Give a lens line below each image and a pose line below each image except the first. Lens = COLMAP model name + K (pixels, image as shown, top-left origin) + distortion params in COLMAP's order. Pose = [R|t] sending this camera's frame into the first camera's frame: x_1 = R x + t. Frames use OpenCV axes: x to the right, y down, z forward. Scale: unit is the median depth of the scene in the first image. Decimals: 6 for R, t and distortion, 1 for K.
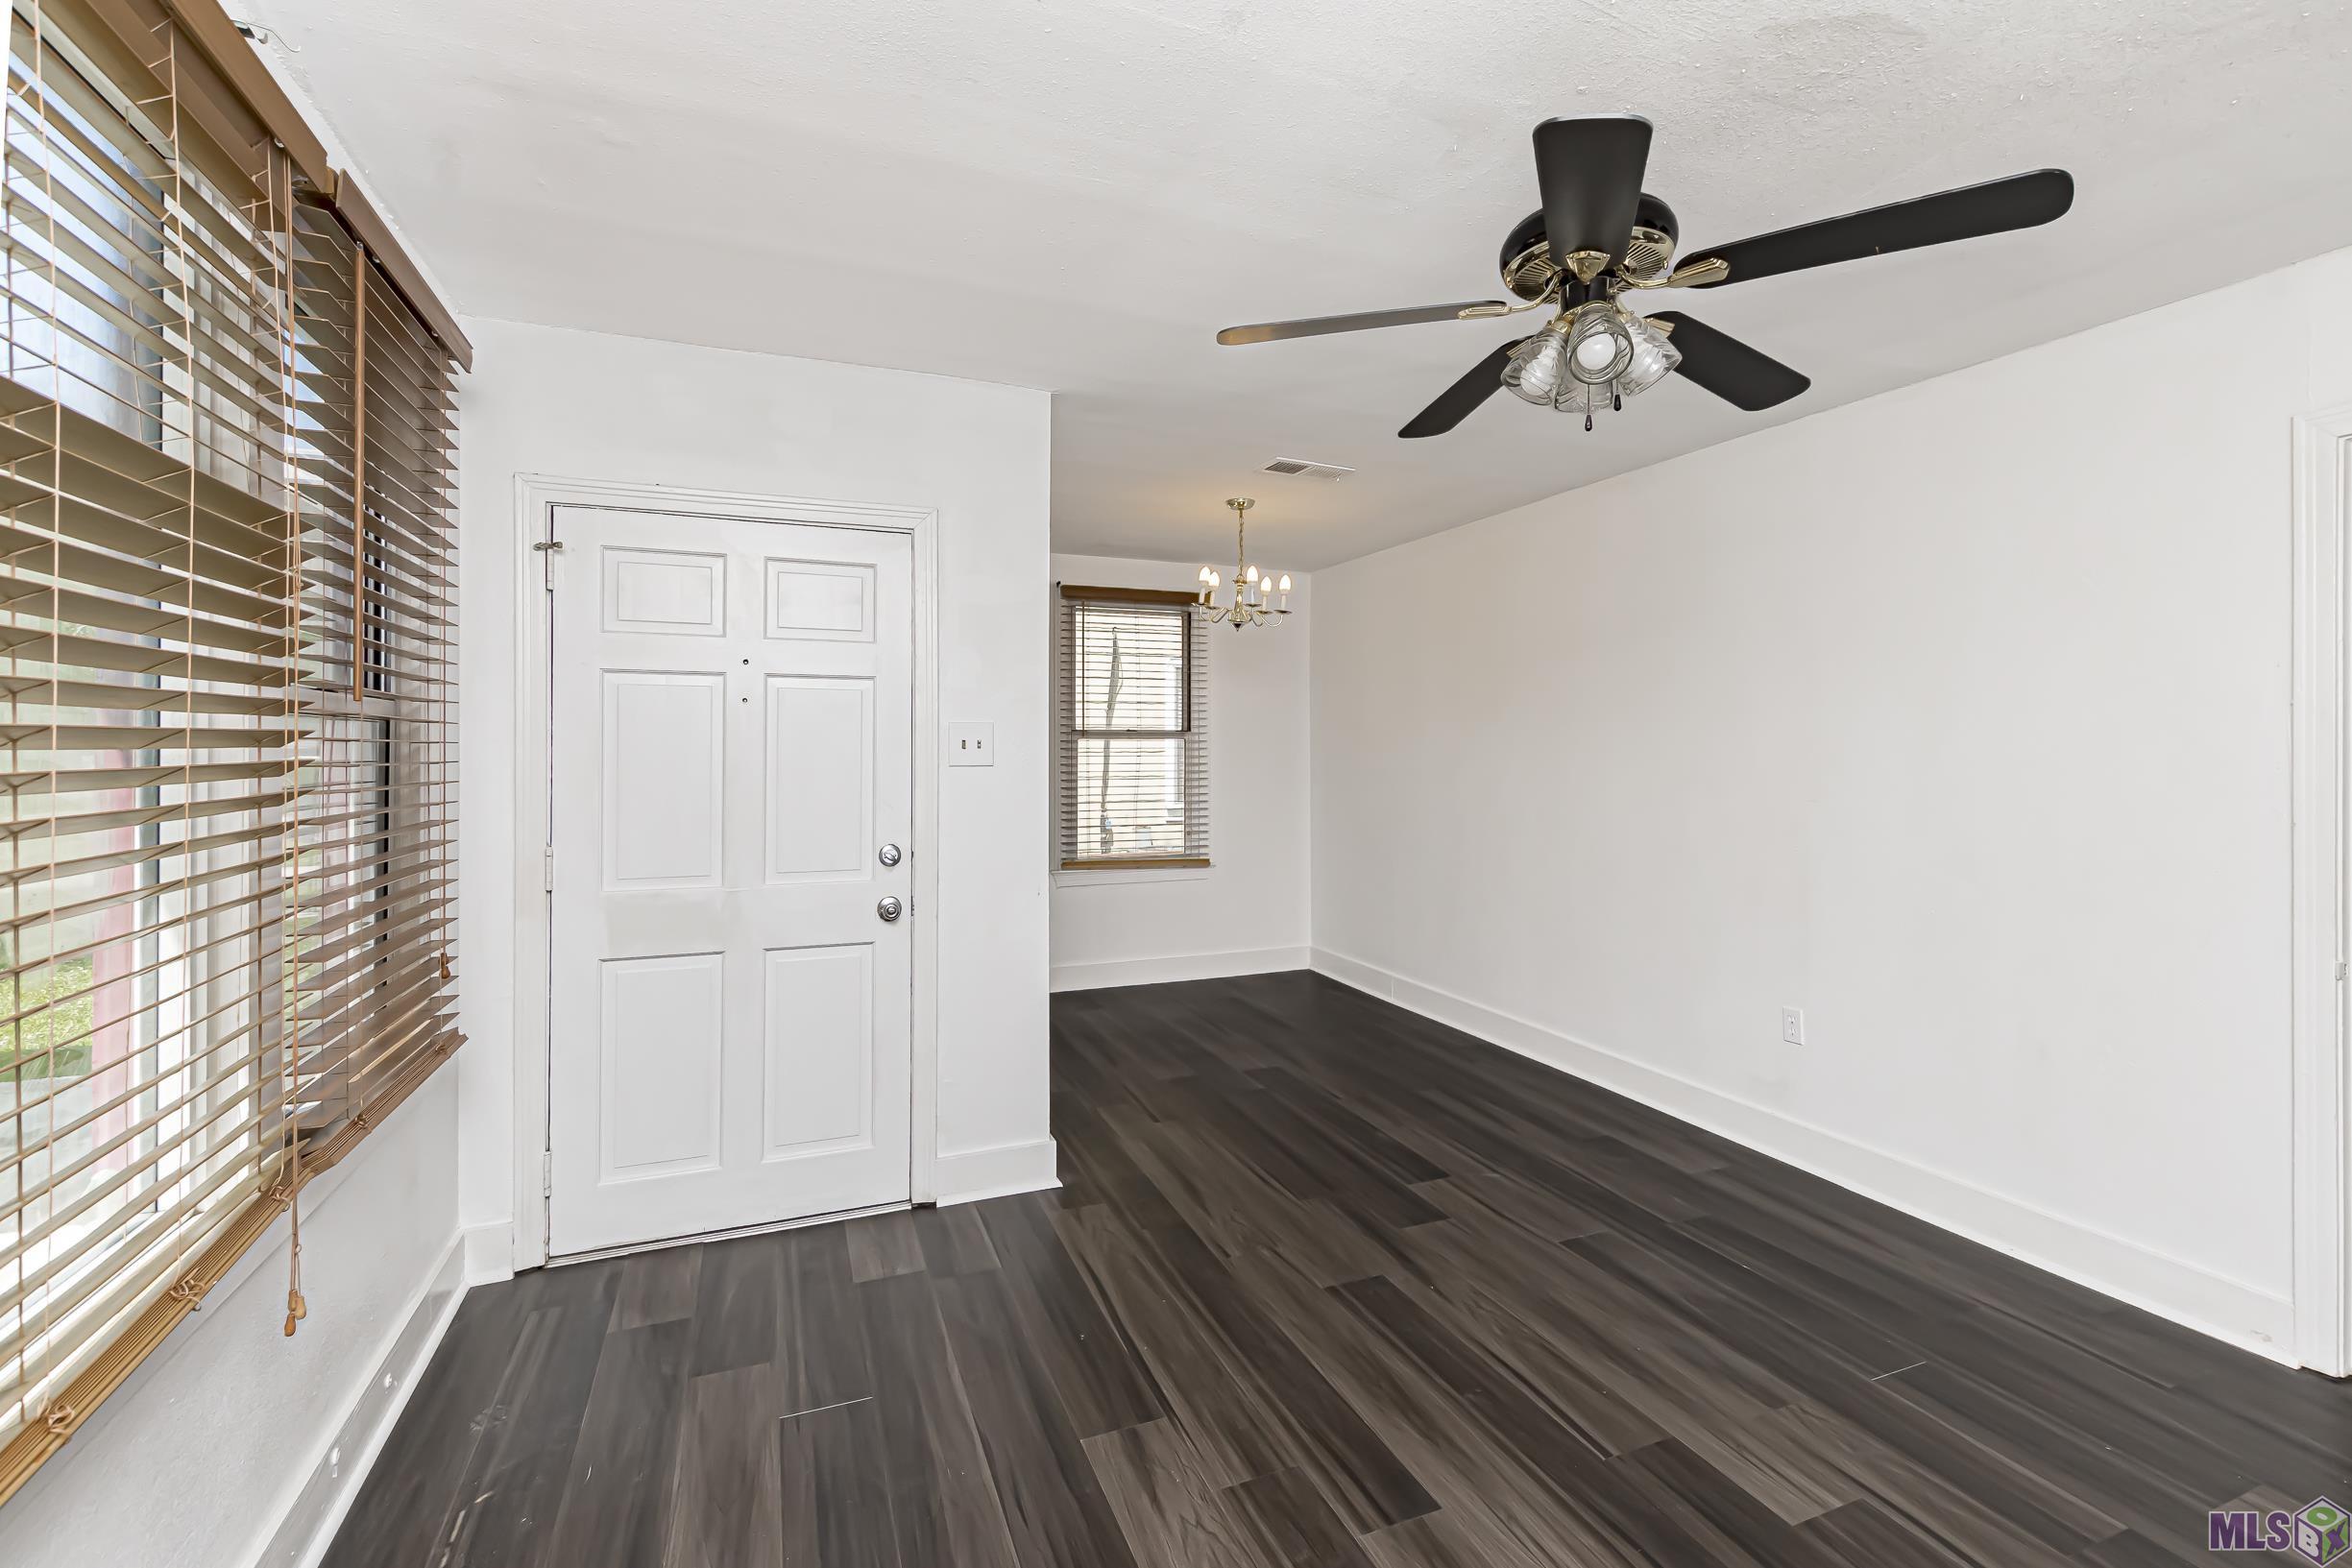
lens RADIAL K [[1051.3, 0, 1236.3], [0, 1051.3, 736.9], [0, 0, 1]] dist [0.001159, -0.002686]
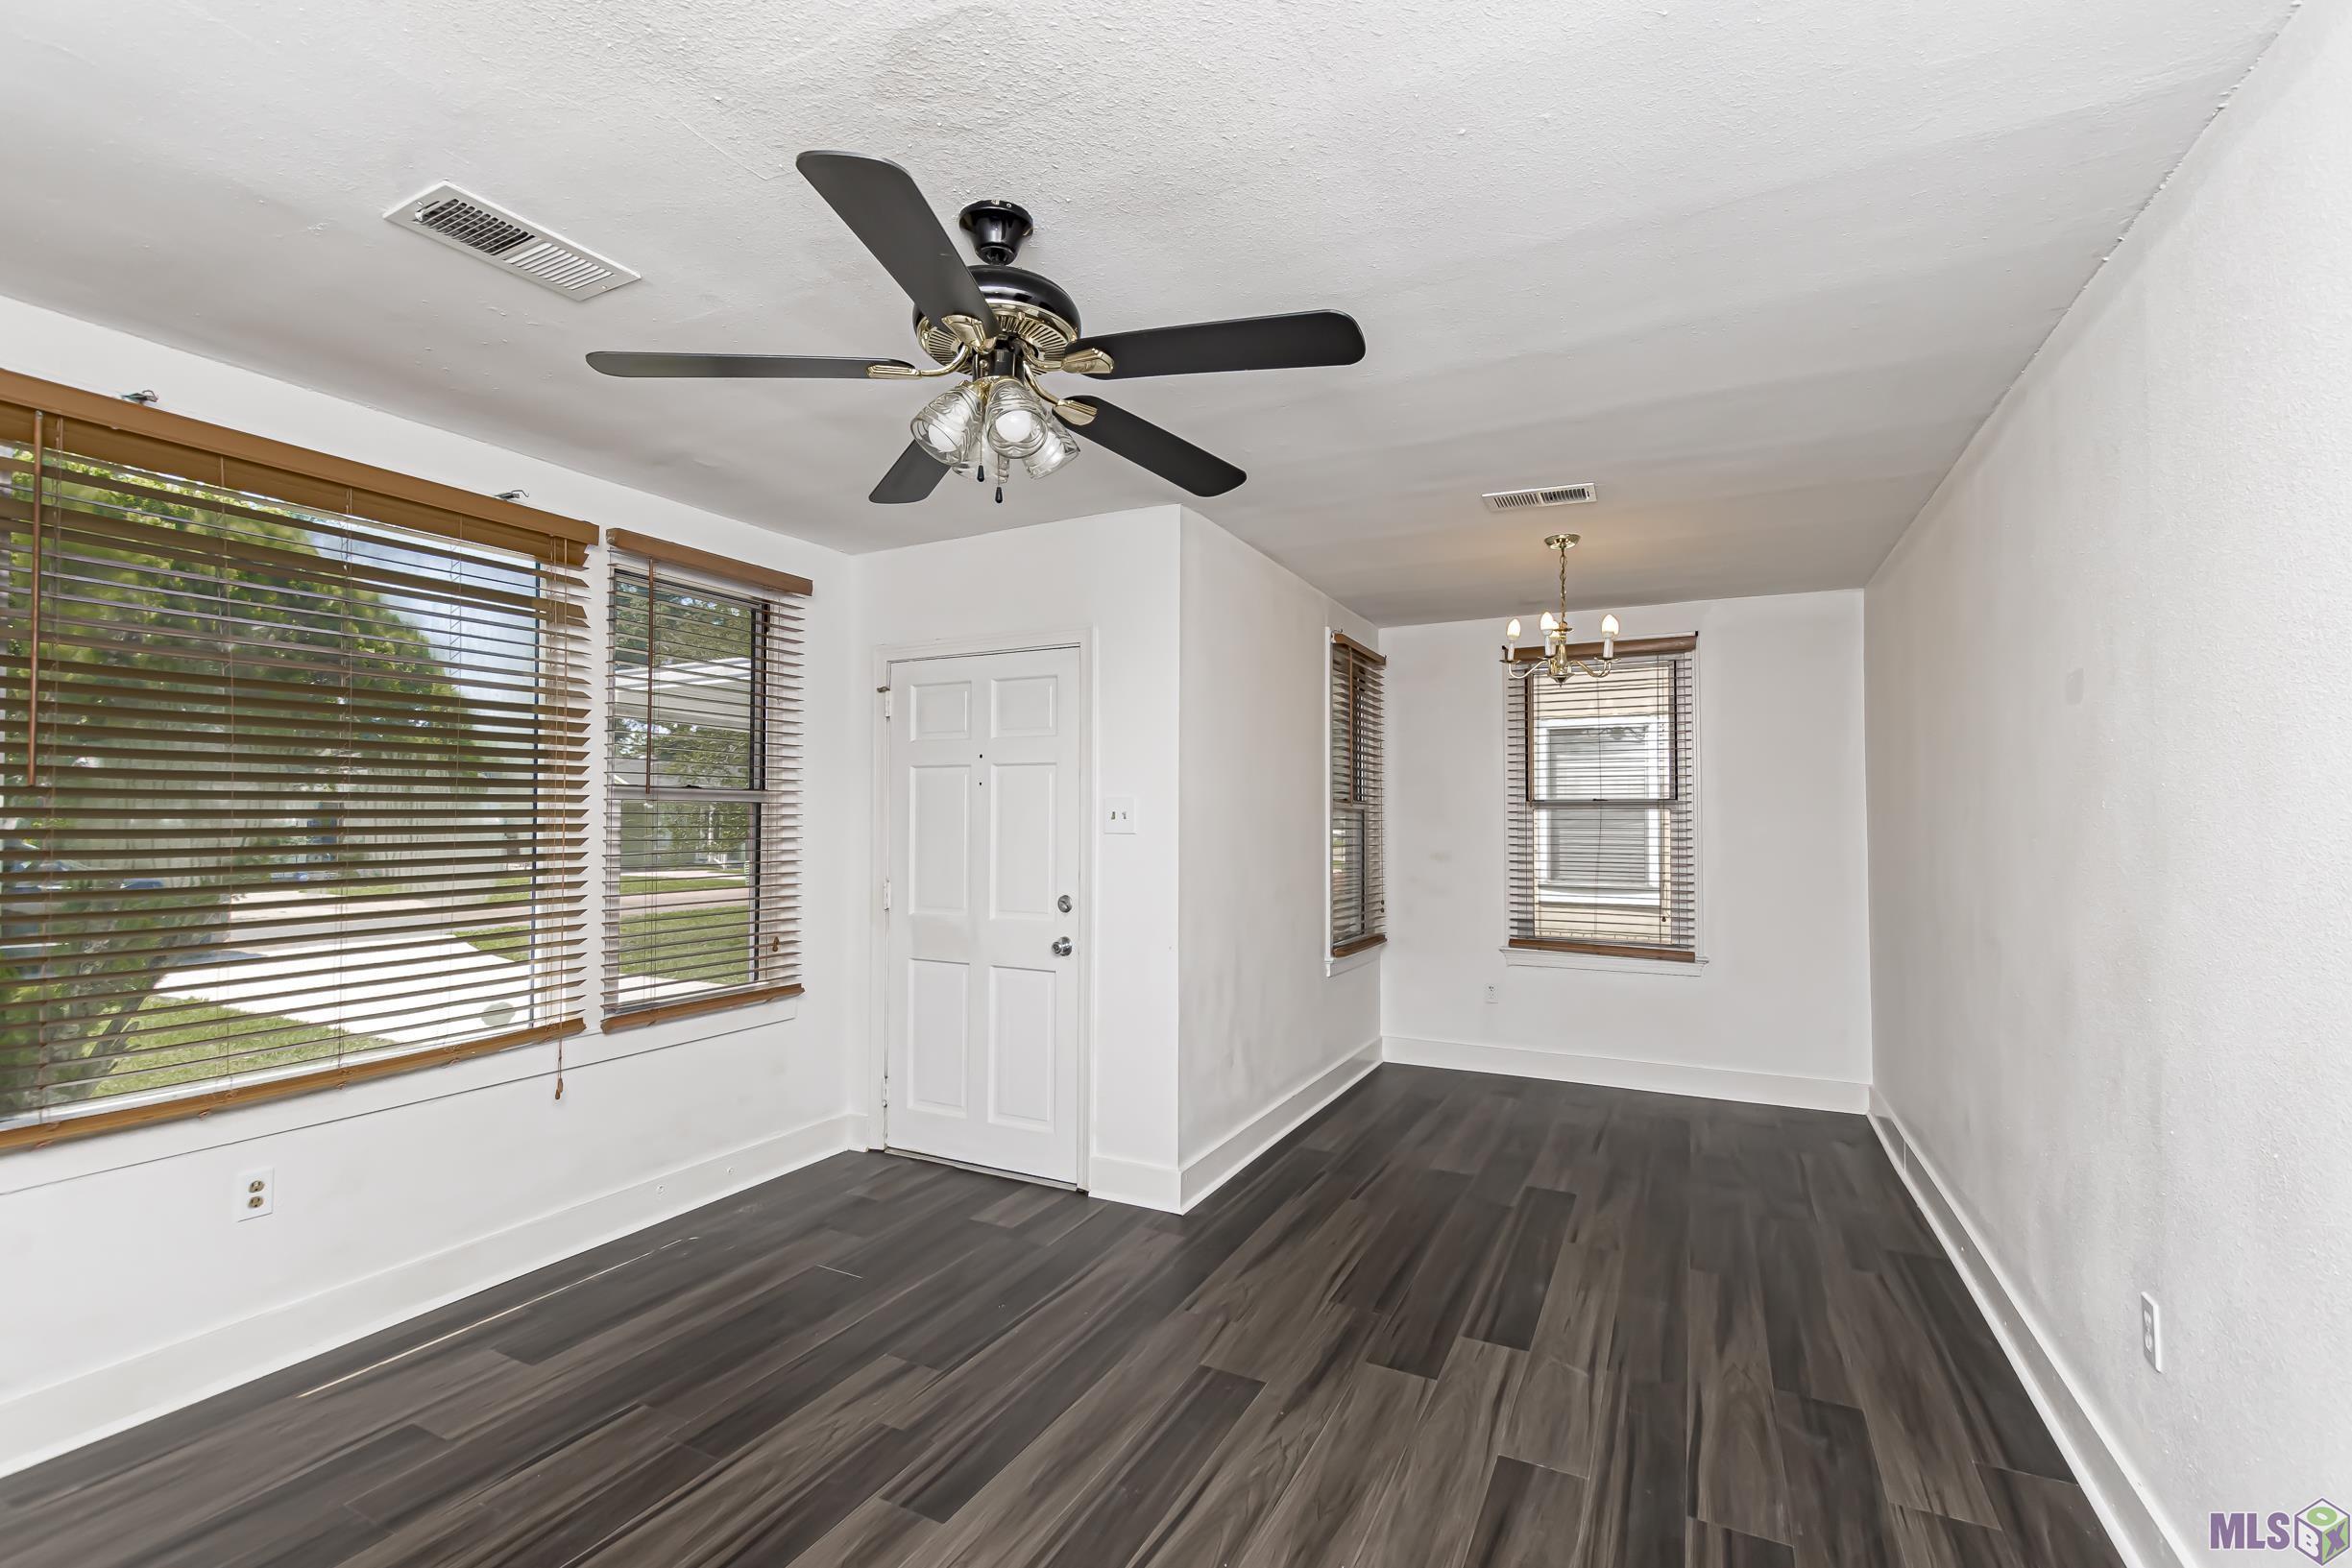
lens RADIAL K [[1051.3, 0, 1179.5], [0, 1051.3, 799.7], [0, 0, 1]] dist [0.001159, -0.002686]
pose [[0.640115, -0.006214, -0.768254, 0.776727], [0.003172, 0.999980, -0.005445, -0.005686], [0.768272, 0.001049, 0.640122, 0.320615]]
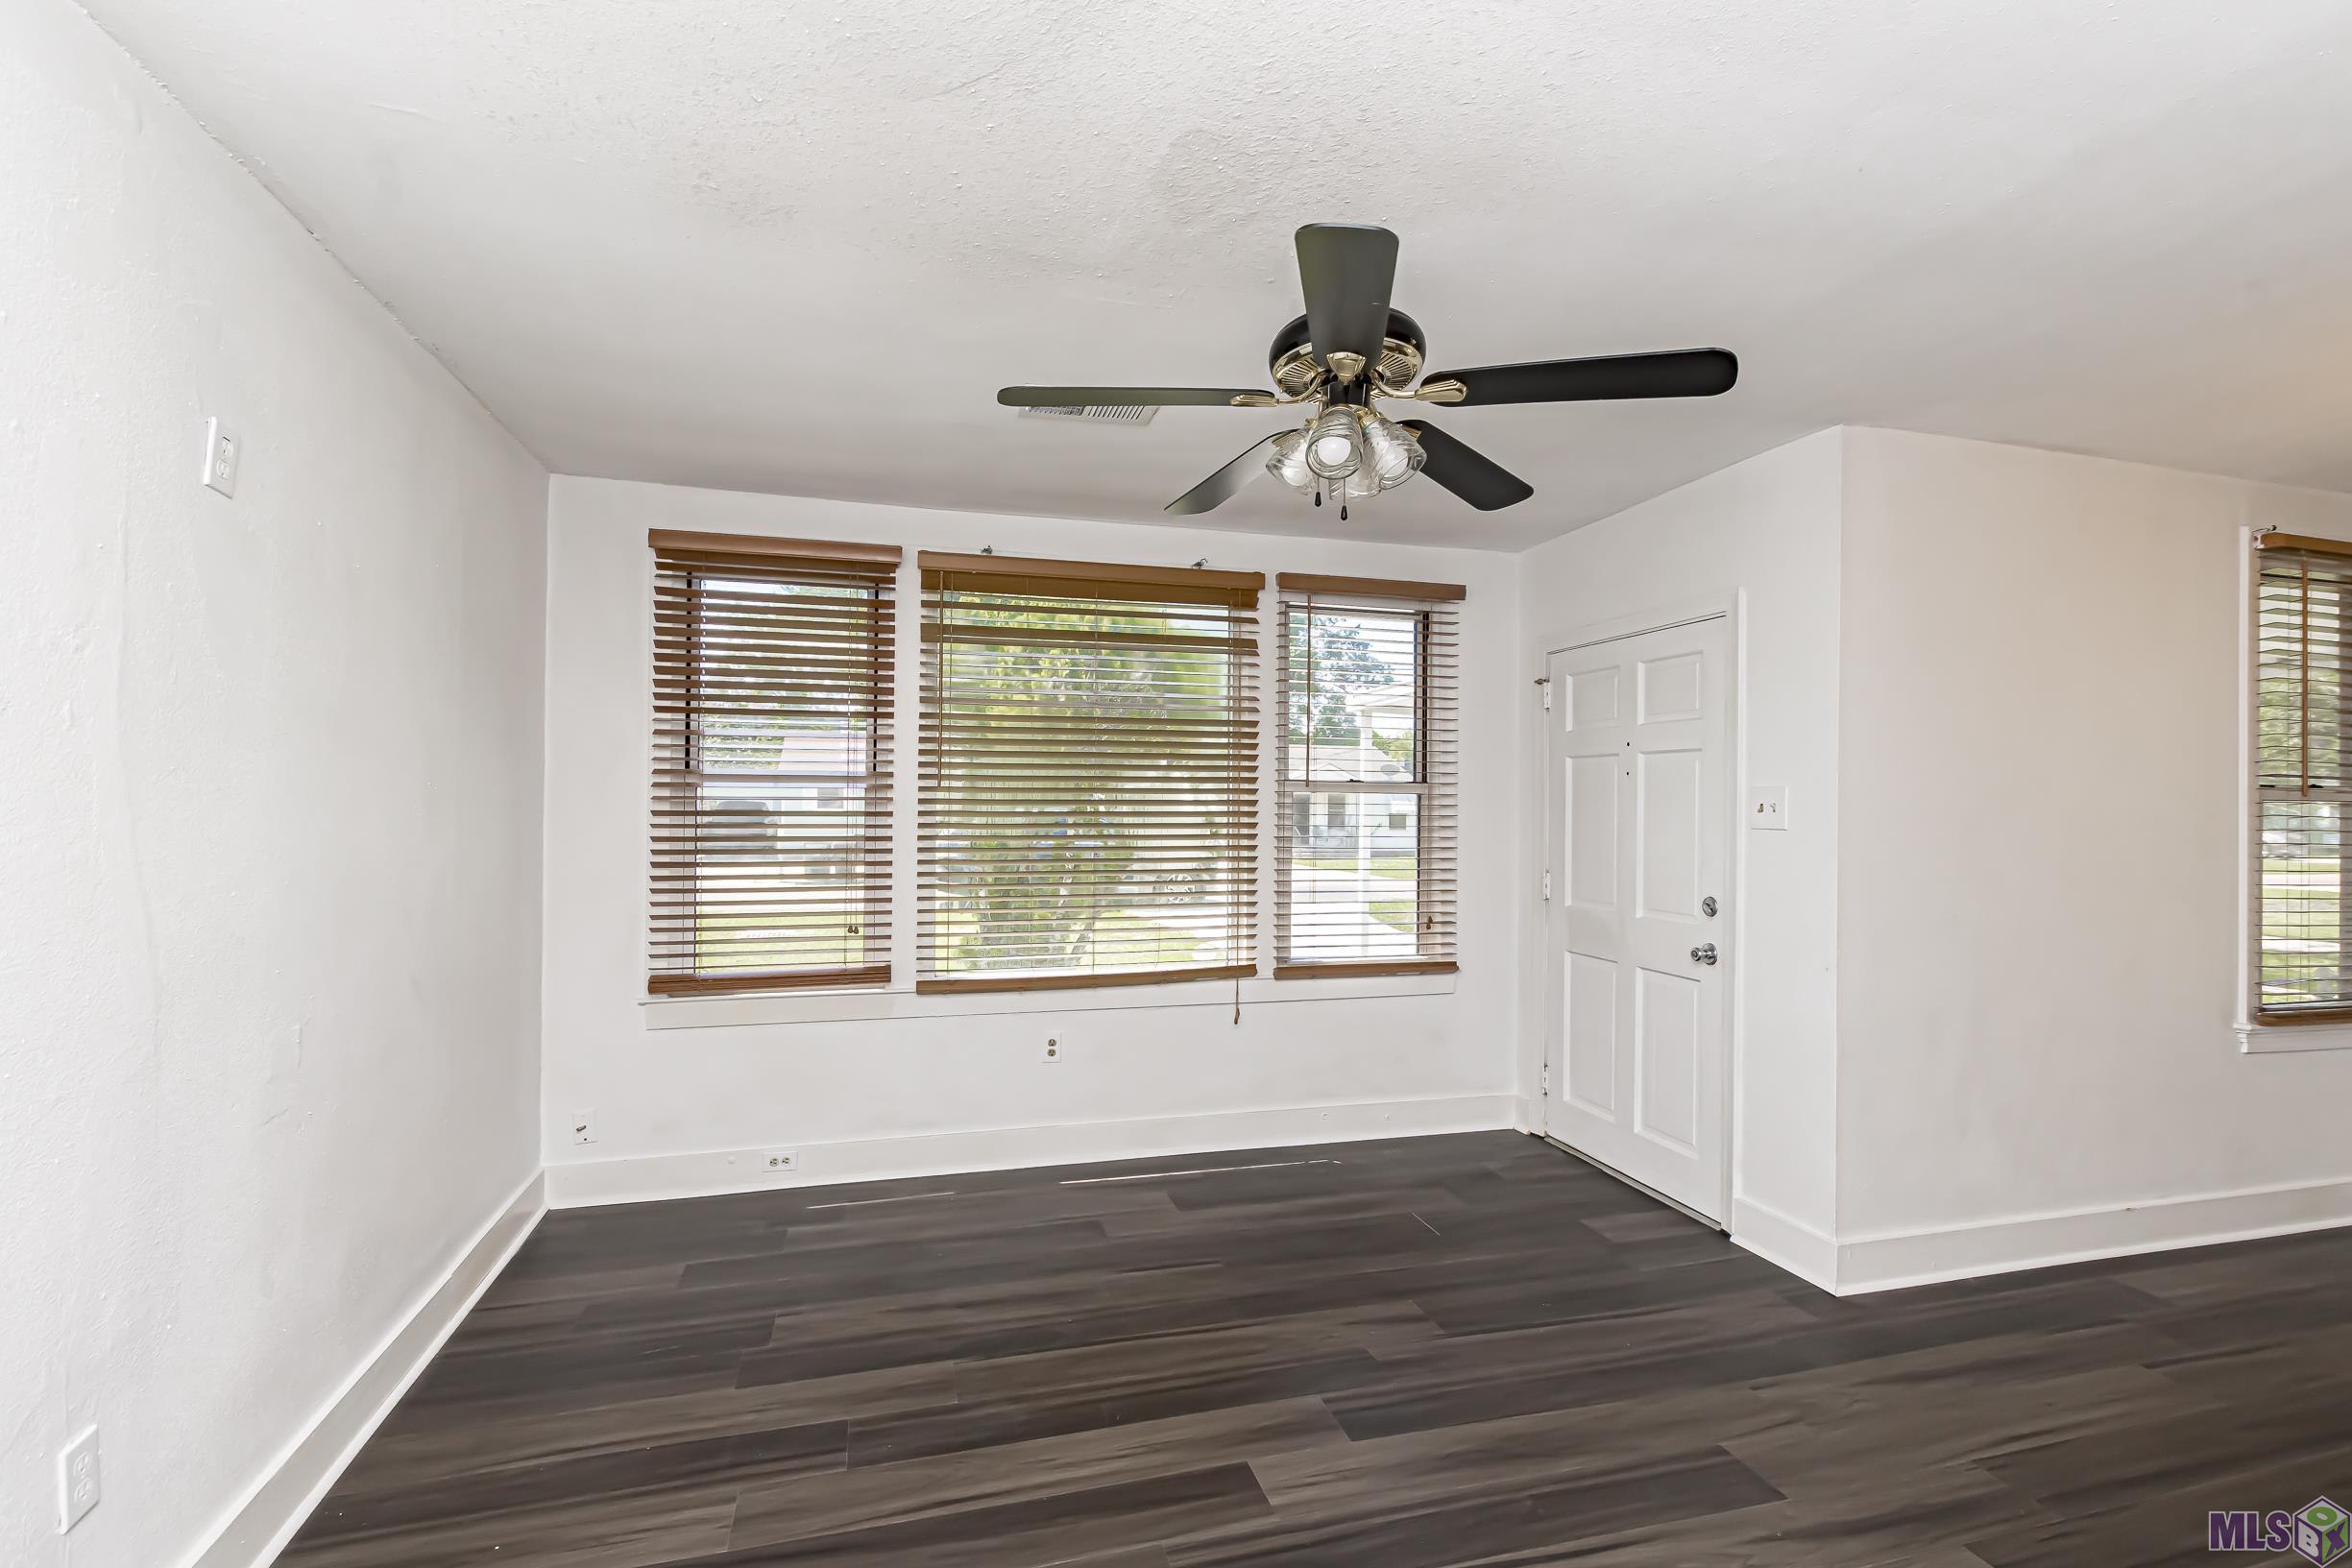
lens RADIAL K [[1051.3, 0, 1145.0], [0, 1051.3, 795.9], [0, 0, 1]] dist [0.001159, -0.002686]
pose [[-0.160829, -0.000602, -0.986982, 0.933765], [0.003865, 0.999992, -0.001240, -0.007349], [0.986975, -0.004014, -0.160825, 0.626966]]
